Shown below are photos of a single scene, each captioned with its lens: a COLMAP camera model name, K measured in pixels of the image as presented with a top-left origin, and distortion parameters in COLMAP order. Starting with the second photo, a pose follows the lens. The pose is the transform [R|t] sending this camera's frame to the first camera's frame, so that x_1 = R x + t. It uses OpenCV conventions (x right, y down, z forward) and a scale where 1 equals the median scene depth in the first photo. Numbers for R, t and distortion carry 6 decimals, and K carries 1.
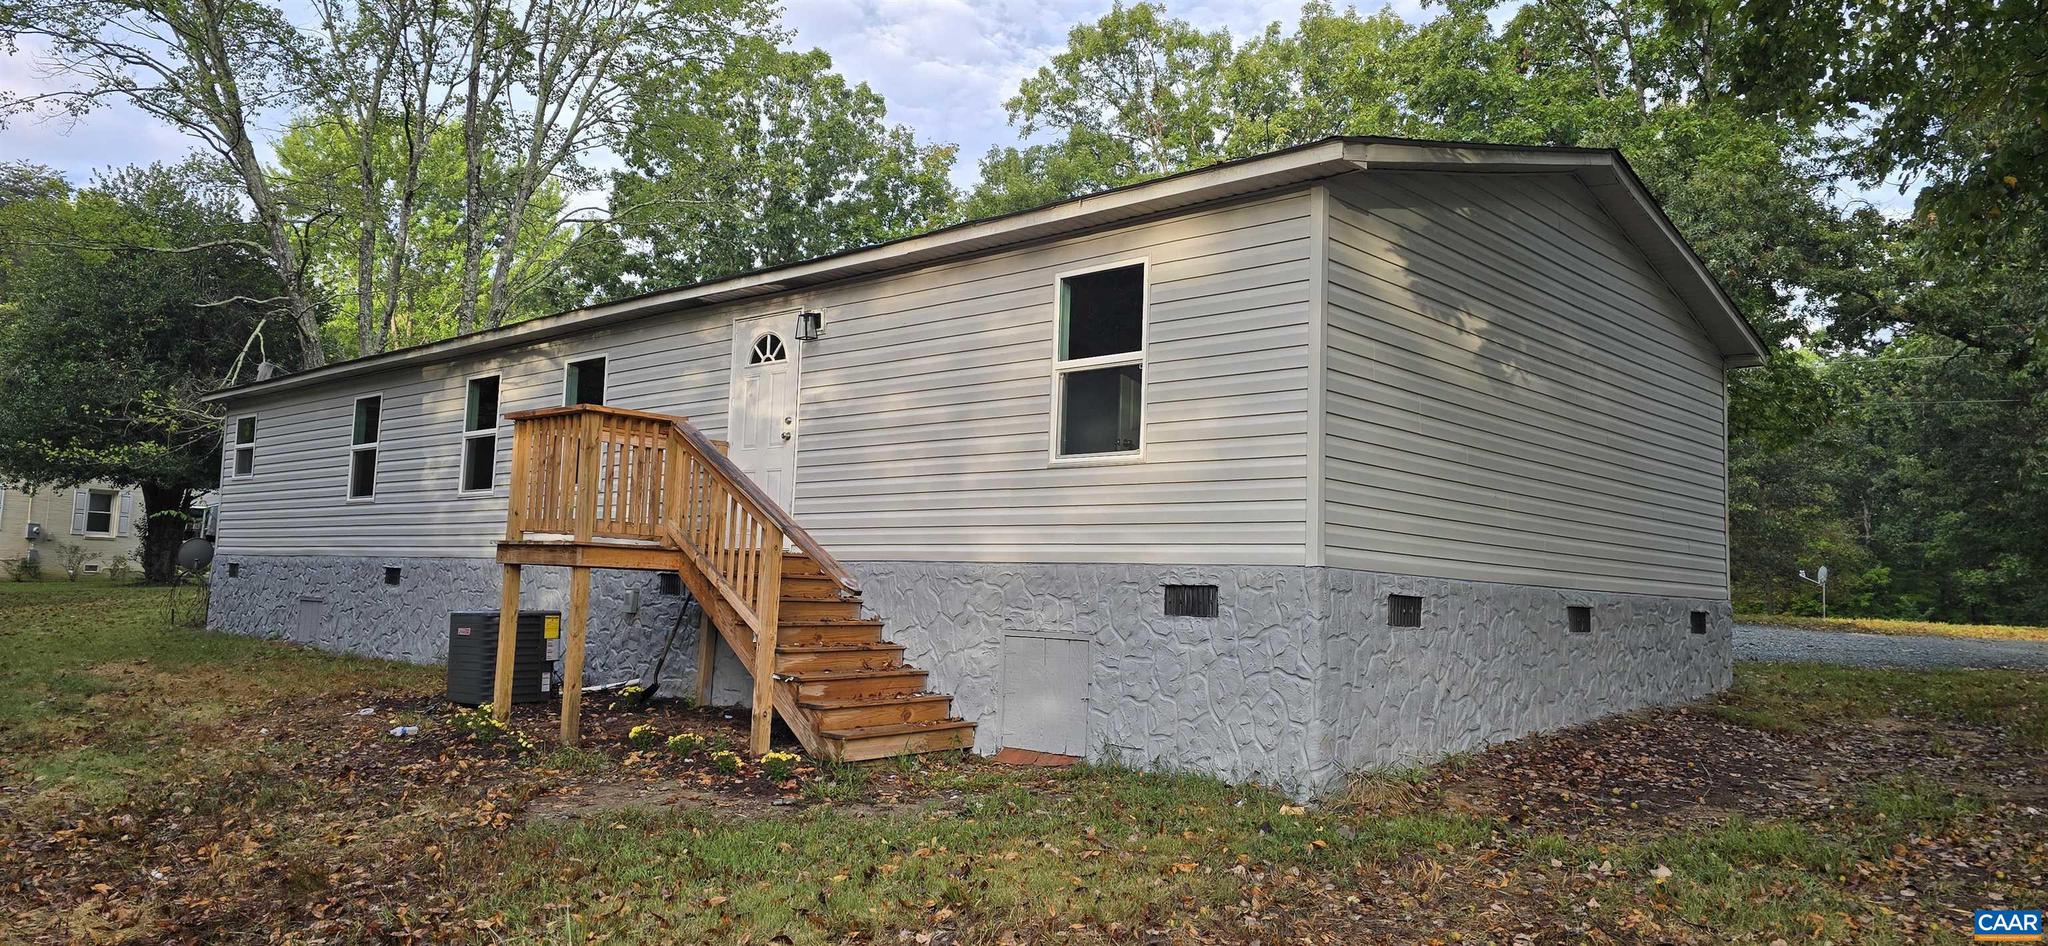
lens RADIAL K [[1353.6, 0, 1042.7], [0, 1353.6, 473.0], [0, 0, 1]] dist [0.075503, -0.071244]
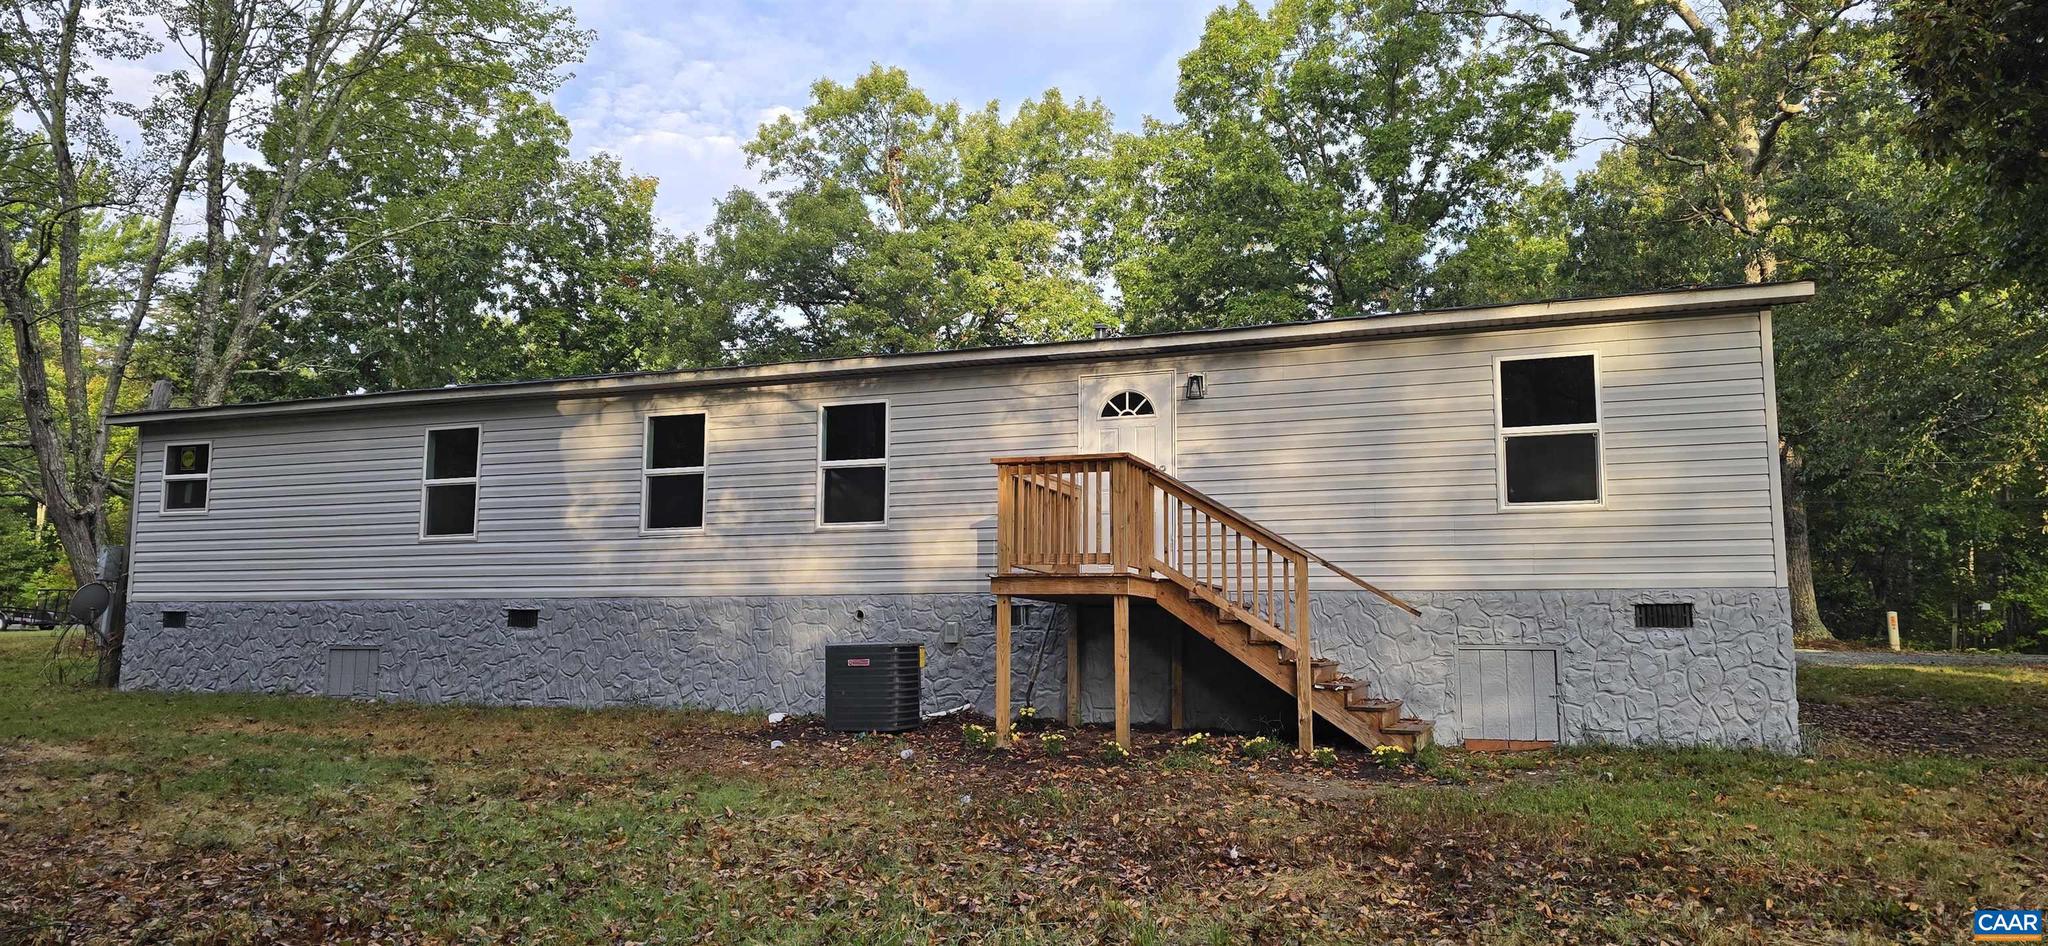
lens RADIAL K [[1337.0, 0, 1021.9], [0, 1337.0, 515.2], [0, 0, 1]] dist [0.074132, -0.088278]
pose [[0.931505, 0.009134, 0.363613, -0.854092], [-0.008901, 0.999958, -0.002316, 0.004699], [-0.363619, -0.001079, 0.931547, 0.000692]]
